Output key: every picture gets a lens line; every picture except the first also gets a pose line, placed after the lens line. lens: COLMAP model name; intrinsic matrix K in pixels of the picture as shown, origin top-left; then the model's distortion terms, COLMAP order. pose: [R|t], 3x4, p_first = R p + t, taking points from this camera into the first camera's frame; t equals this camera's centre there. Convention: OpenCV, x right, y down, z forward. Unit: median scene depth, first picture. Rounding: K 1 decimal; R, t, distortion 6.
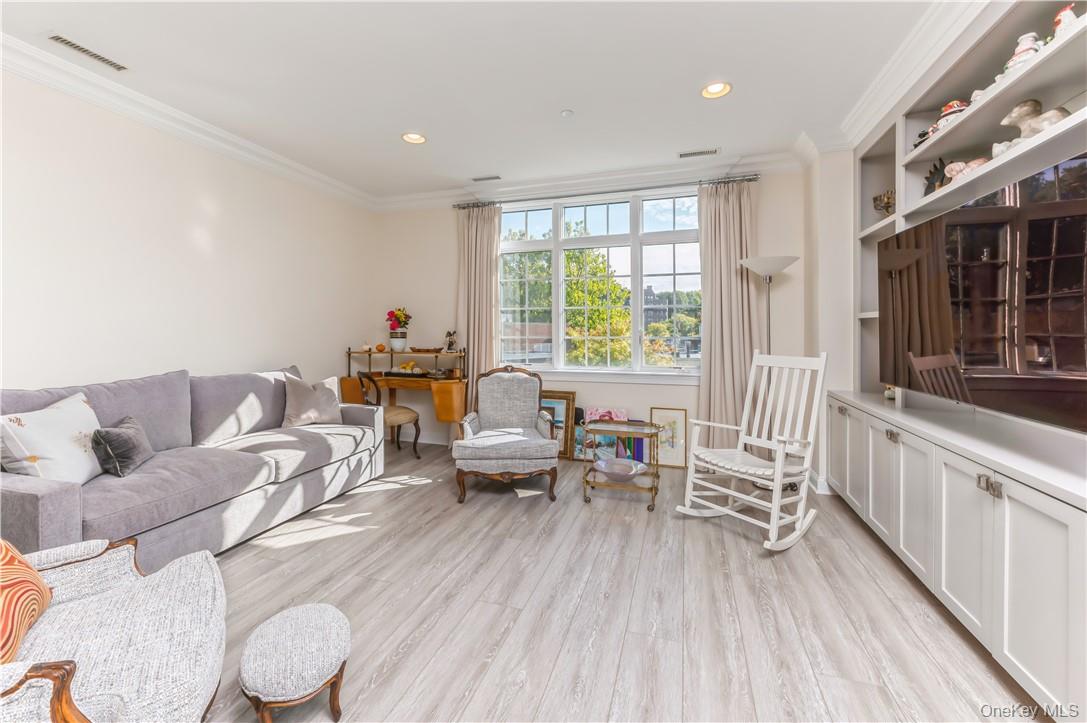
lens RADIAL K [[444.3, 0, 545.6], [0, 444.3, 333.9], [0, 0, 1]] dist [-0.002942, 0.000102]
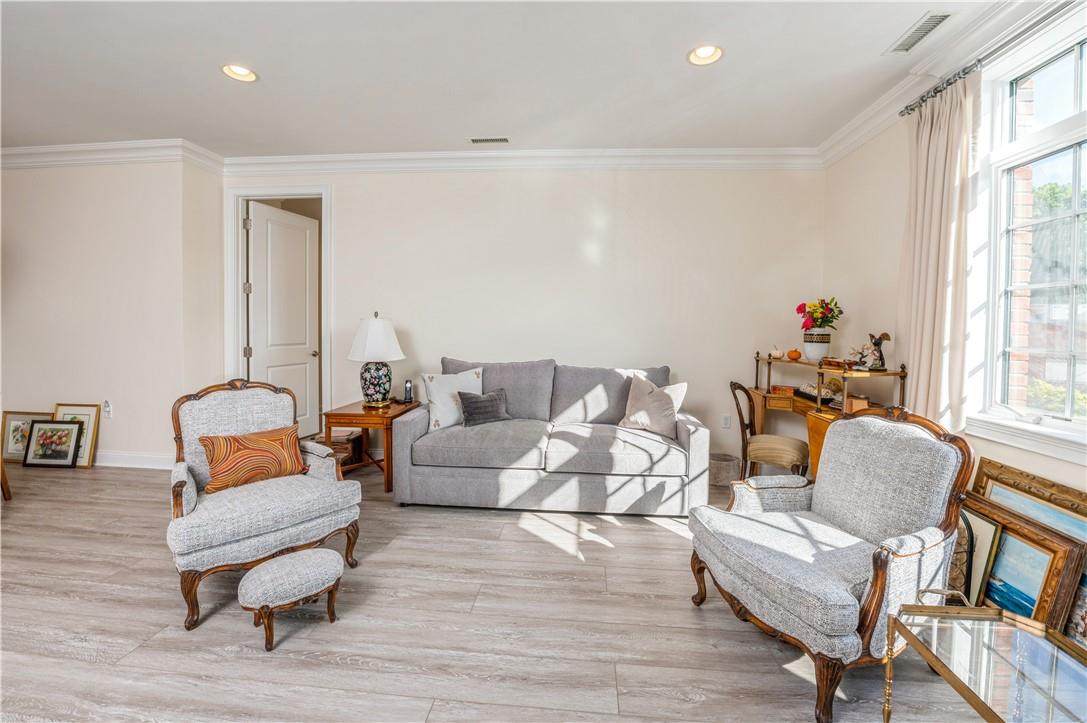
lens RADIAL K [[440.0, 0, 540.7], [0, 440.0, 342.4], [0, 0, 1]] dist [-0.025805, 0.000503]
pose [[0.218348, 0.033952, -0.975280, 0.311347], [-0.018591, 0.999358, 0.030628, -0.003884], [0.975694, 0.011444, 0.218839, 0.570330]]
